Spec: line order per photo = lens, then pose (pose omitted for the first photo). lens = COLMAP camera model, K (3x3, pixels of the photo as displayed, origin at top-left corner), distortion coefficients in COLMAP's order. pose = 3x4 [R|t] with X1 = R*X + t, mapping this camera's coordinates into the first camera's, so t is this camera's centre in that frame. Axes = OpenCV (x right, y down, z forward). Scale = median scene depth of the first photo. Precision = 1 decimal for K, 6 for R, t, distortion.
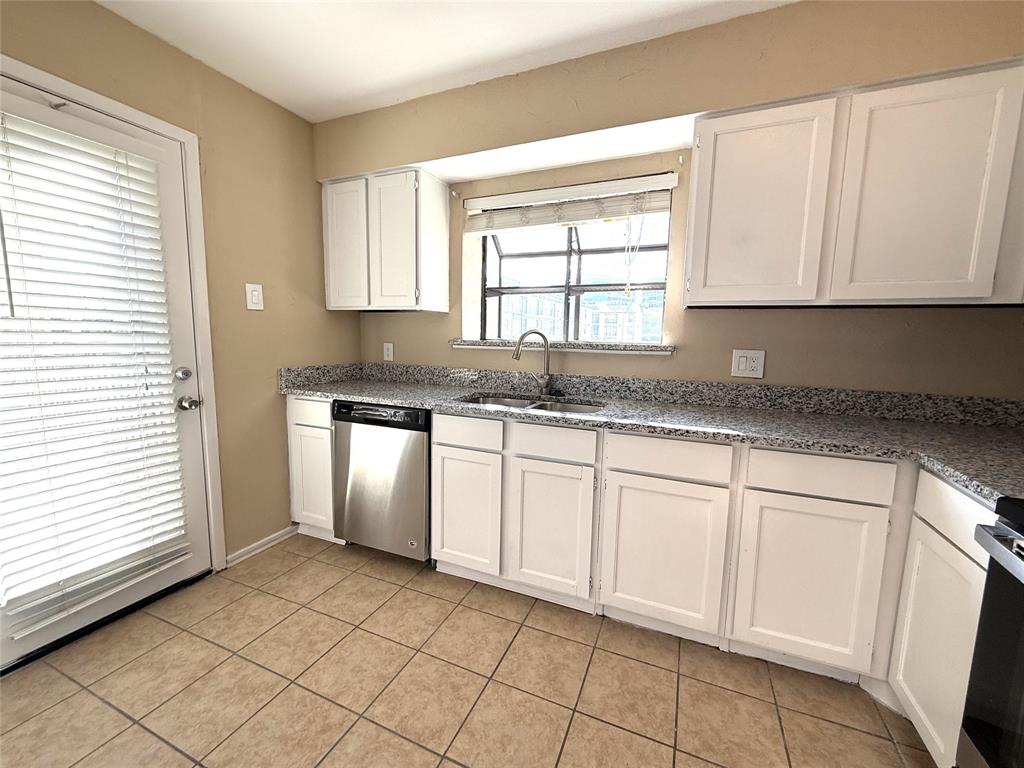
lens RADIAL K [[409.9, 0, 512.0], [0, 409.9, 384.0], [0, 0, 1]] dist [-0.000134, 0.000028]
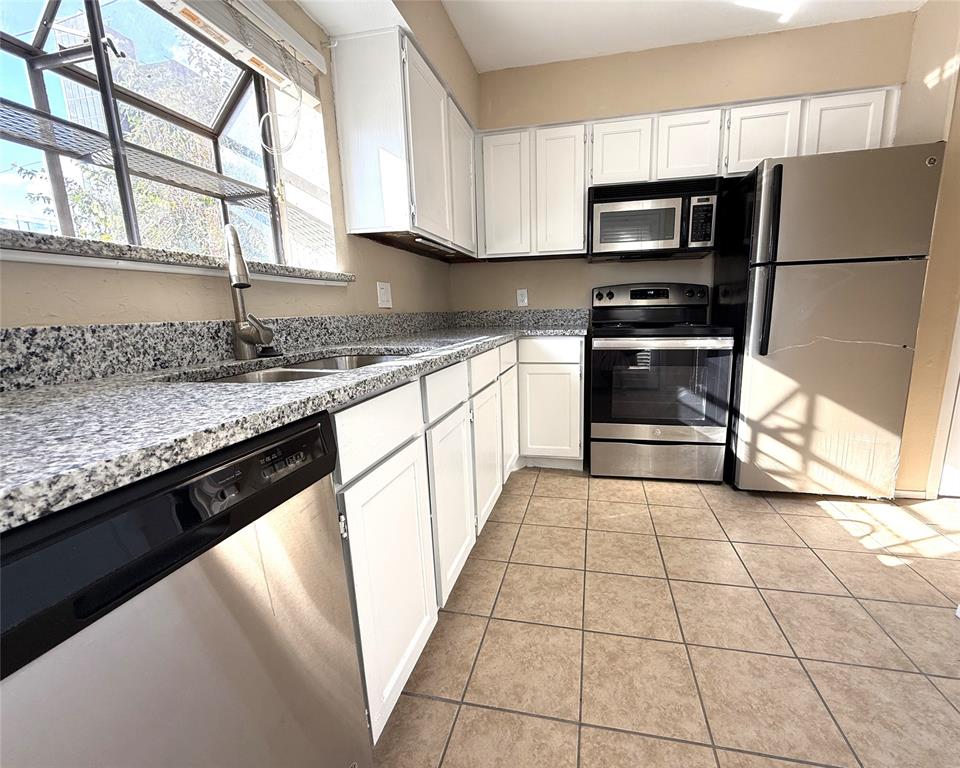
lens RADIAL K [[434.2, 0, 480.0], [0, 434.2, 384.0], [0, 0, 1]] dist [0.000408, 0.000229]
pose [[-0.191044, -0.172429, 0.966318, -0.773884], [0.137692, 0.970009, 0.200310, -0.021237], [-0.971876, 0.171322, -0.161572, 1.189210]]
